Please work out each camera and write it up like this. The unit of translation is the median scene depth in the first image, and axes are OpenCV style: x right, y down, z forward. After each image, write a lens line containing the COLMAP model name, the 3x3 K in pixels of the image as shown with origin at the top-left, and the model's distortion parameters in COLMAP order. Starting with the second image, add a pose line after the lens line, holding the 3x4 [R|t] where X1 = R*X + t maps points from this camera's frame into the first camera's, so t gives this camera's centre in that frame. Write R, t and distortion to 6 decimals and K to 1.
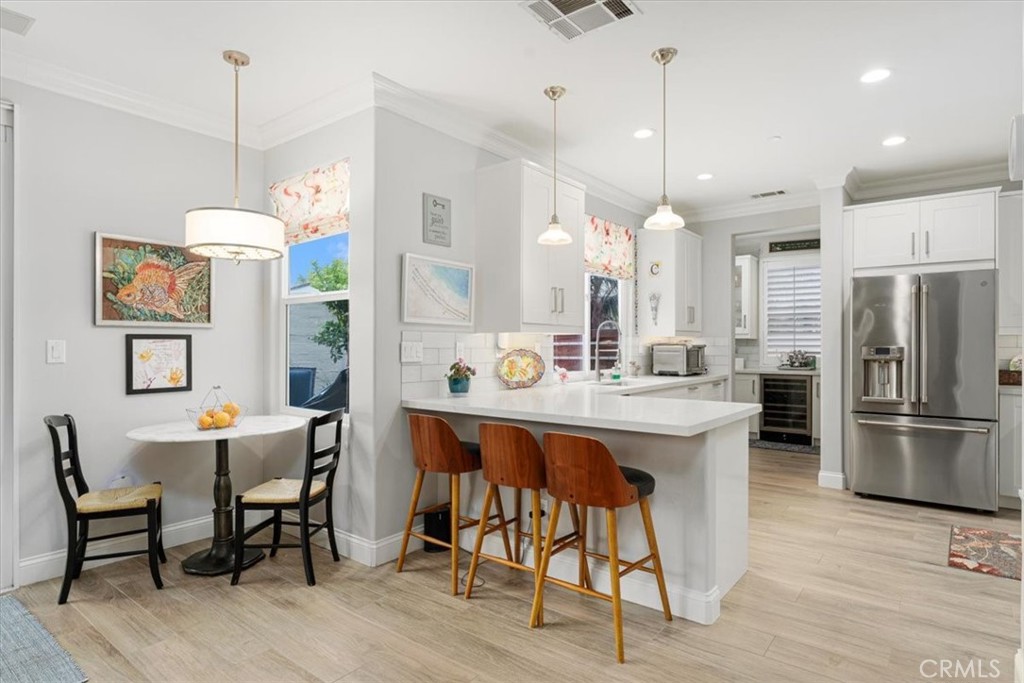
lens RADIAL K [[554.4, 0, 512.0], [0, 554.4, 341.5], [0, 0, 1]] dist [0.001344, 0.000130]
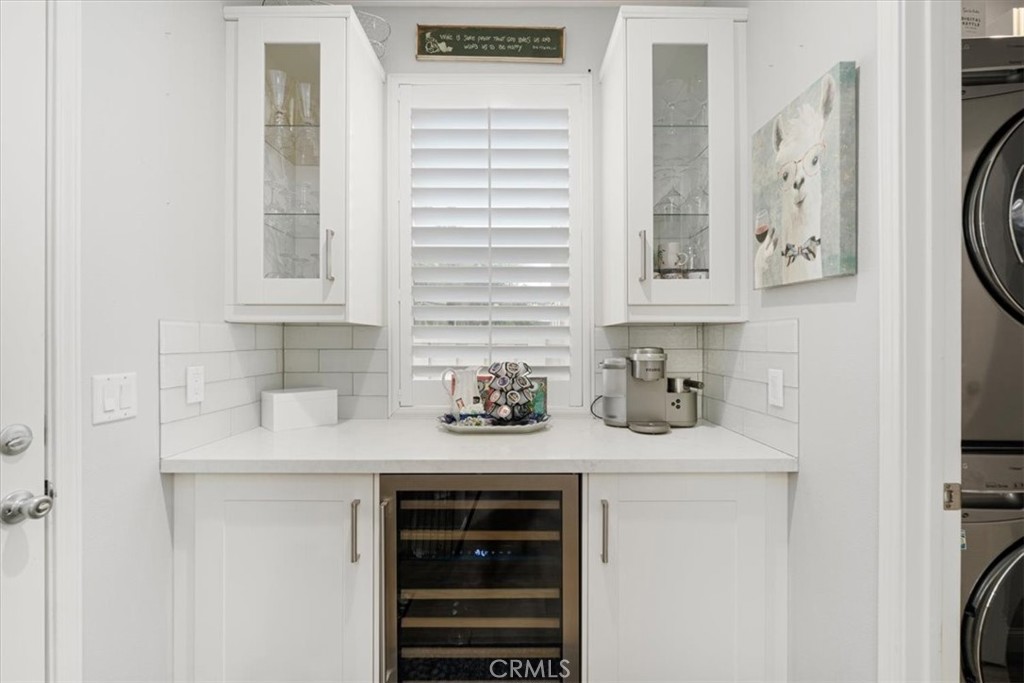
lens RADIAL K [[451.2, 0, 512.0], [0, 451.2, 341.5], [0, 0, 1]] dist [0.000177, 0.000085]
pose [[0.785550, -0.001292, 0.618797, 0.354993], [-0.000891, 0.999994, 0.003220, 0.003566], [-0.618798, -0.003081, 0.785544, 0.782064]]
